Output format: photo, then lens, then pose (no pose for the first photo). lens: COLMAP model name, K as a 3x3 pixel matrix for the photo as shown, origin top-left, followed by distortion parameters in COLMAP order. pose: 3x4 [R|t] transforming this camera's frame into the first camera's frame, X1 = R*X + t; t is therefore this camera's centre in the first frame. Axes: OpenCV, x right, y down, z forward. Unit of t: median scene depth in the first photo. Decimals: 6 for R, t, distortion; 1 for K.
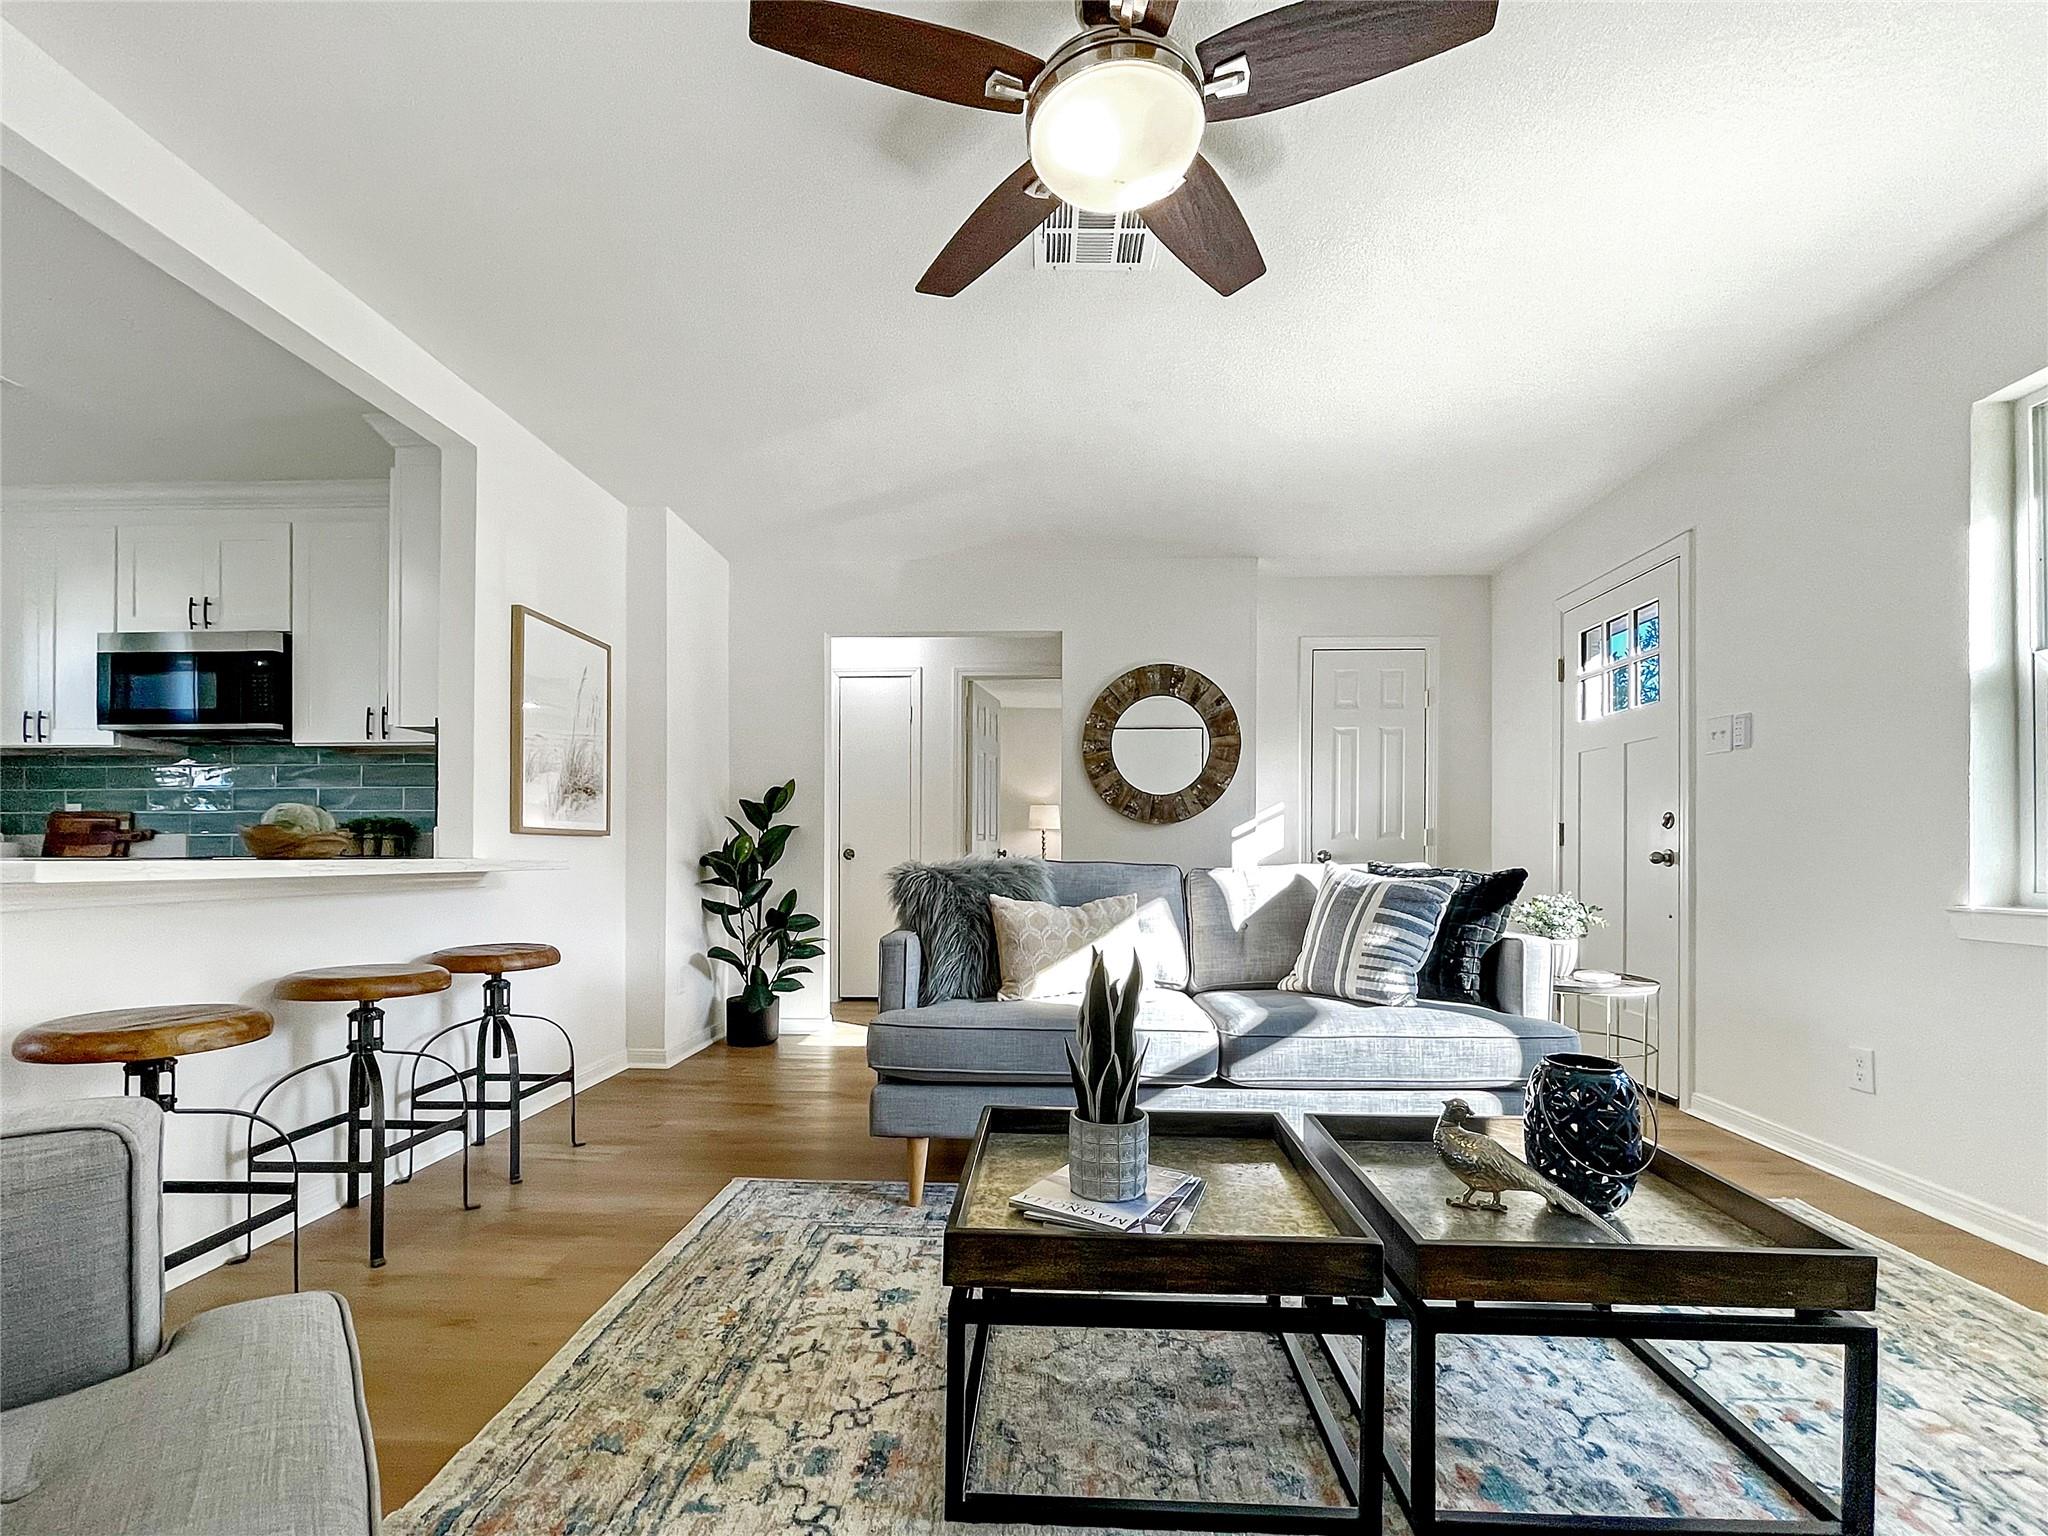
lens RADIAL K [[903.7, 0, 1015.7], [0, 903.7, 844.6], [0, 0, 1]] dist [-0.006187, -0.002265]
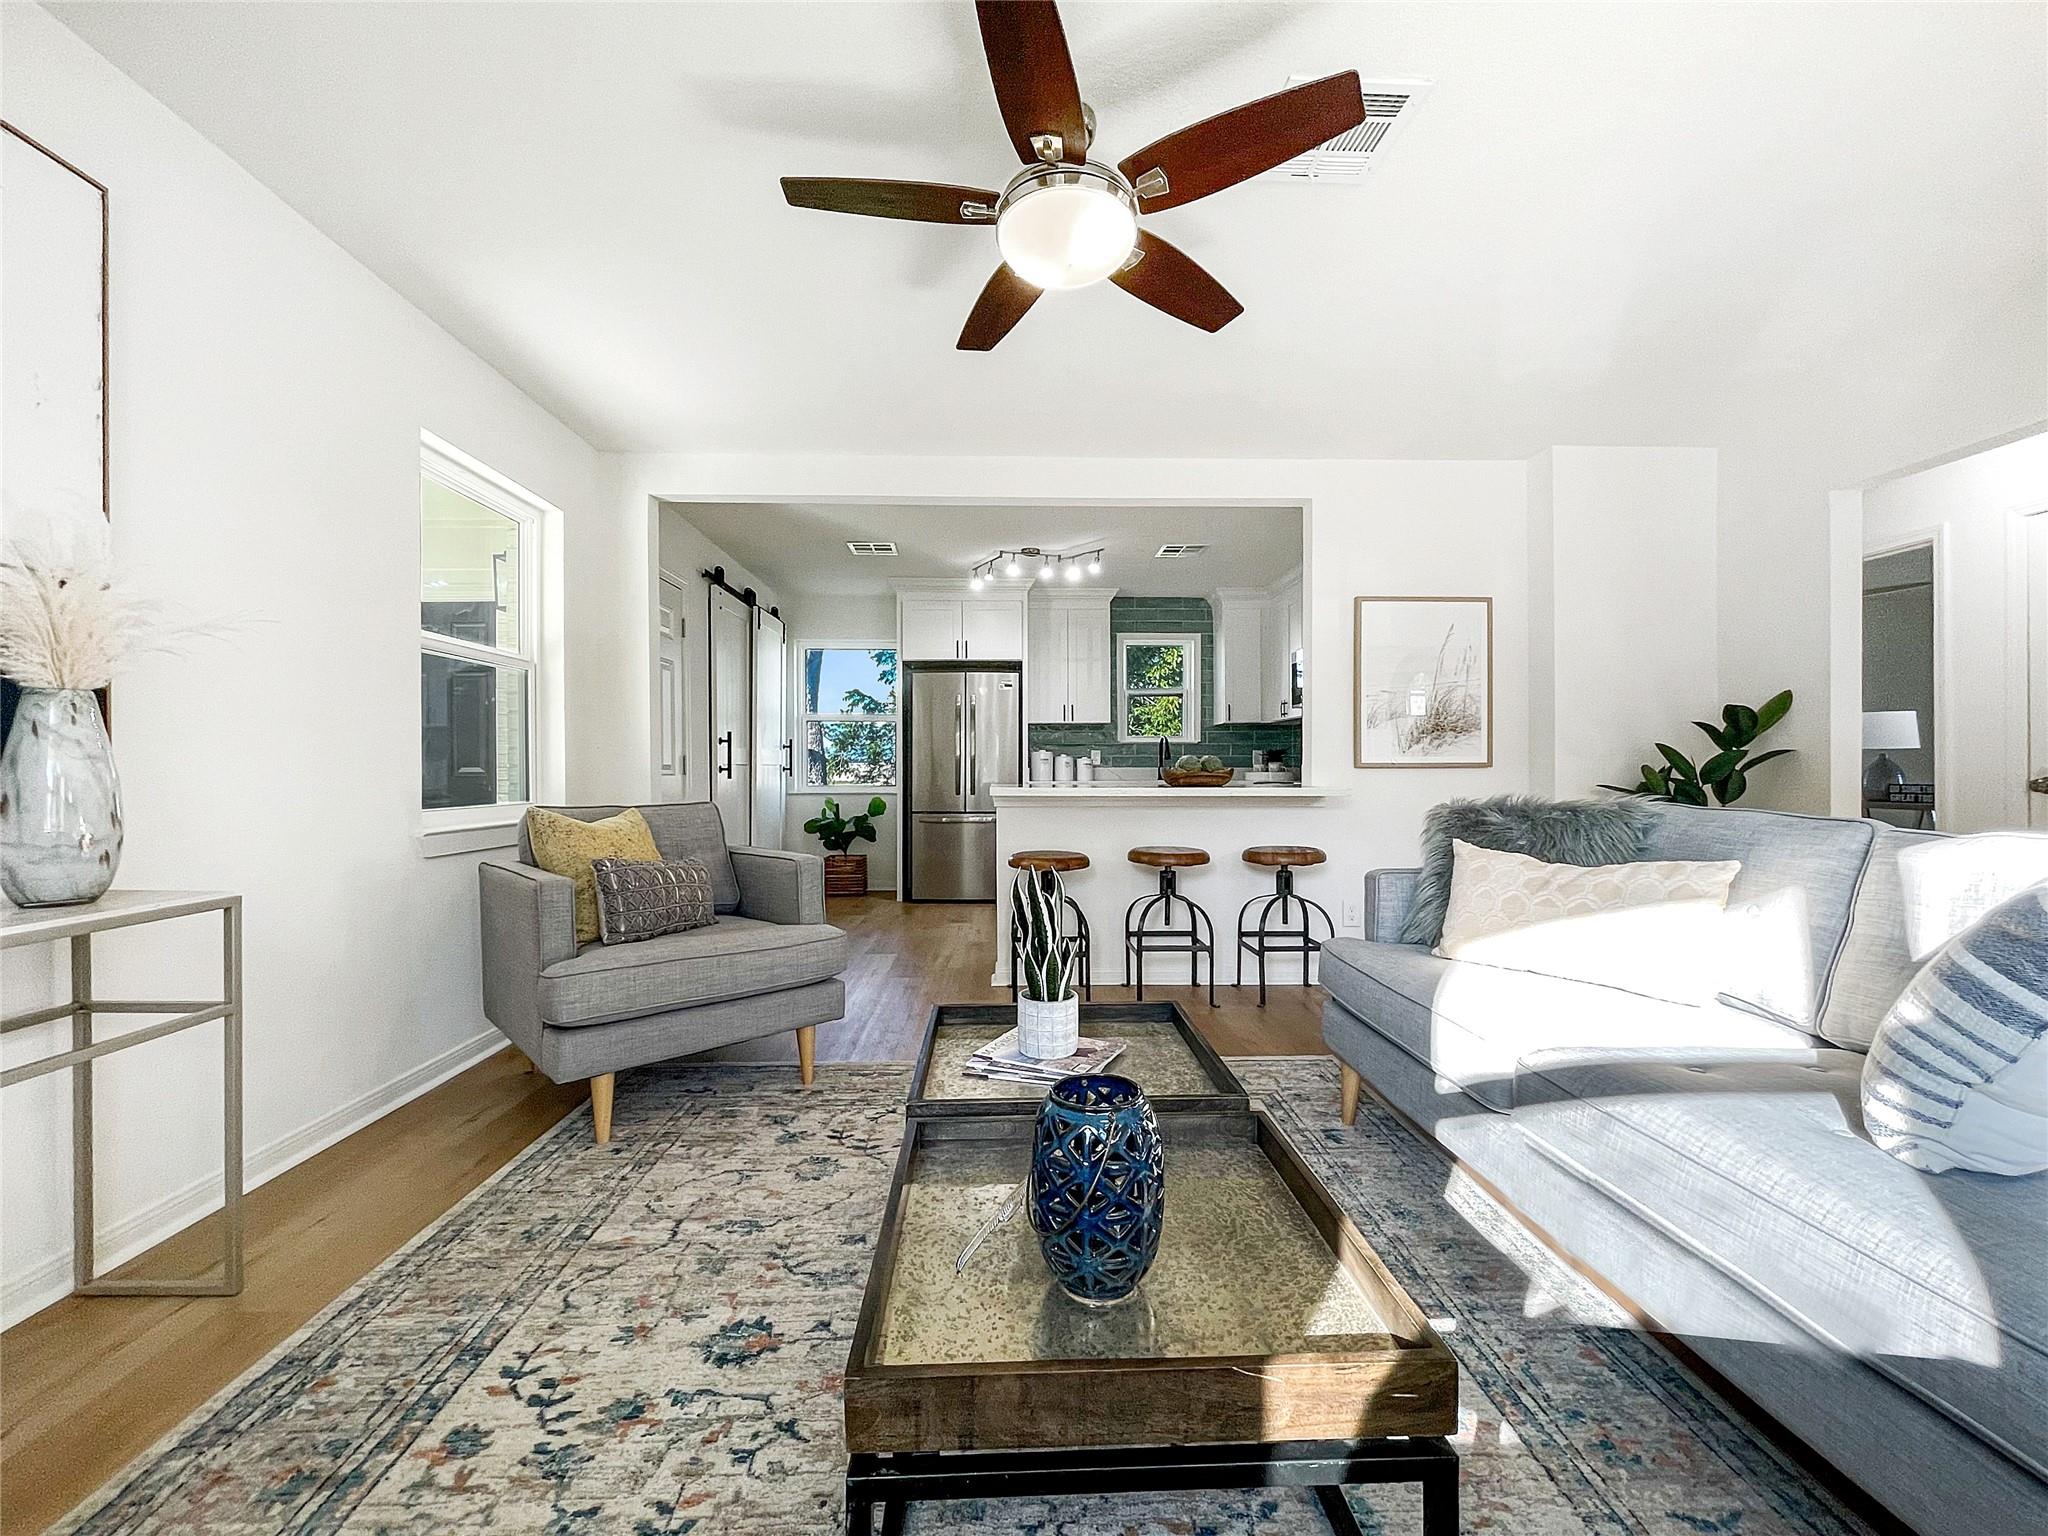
lens RADIAL K [[845.6, 0, 1046.2], [0, 845.6, 754.0], [0, 0, 1]] dist [-0.003422, 0.002255]
pose [[0.088998, -0.021996, -0.995789, 0.551282], [0.009661, 0.999728, -0.021219, -0.008471], [0.995985, -0.007732, 0.089186, 0.358531]]
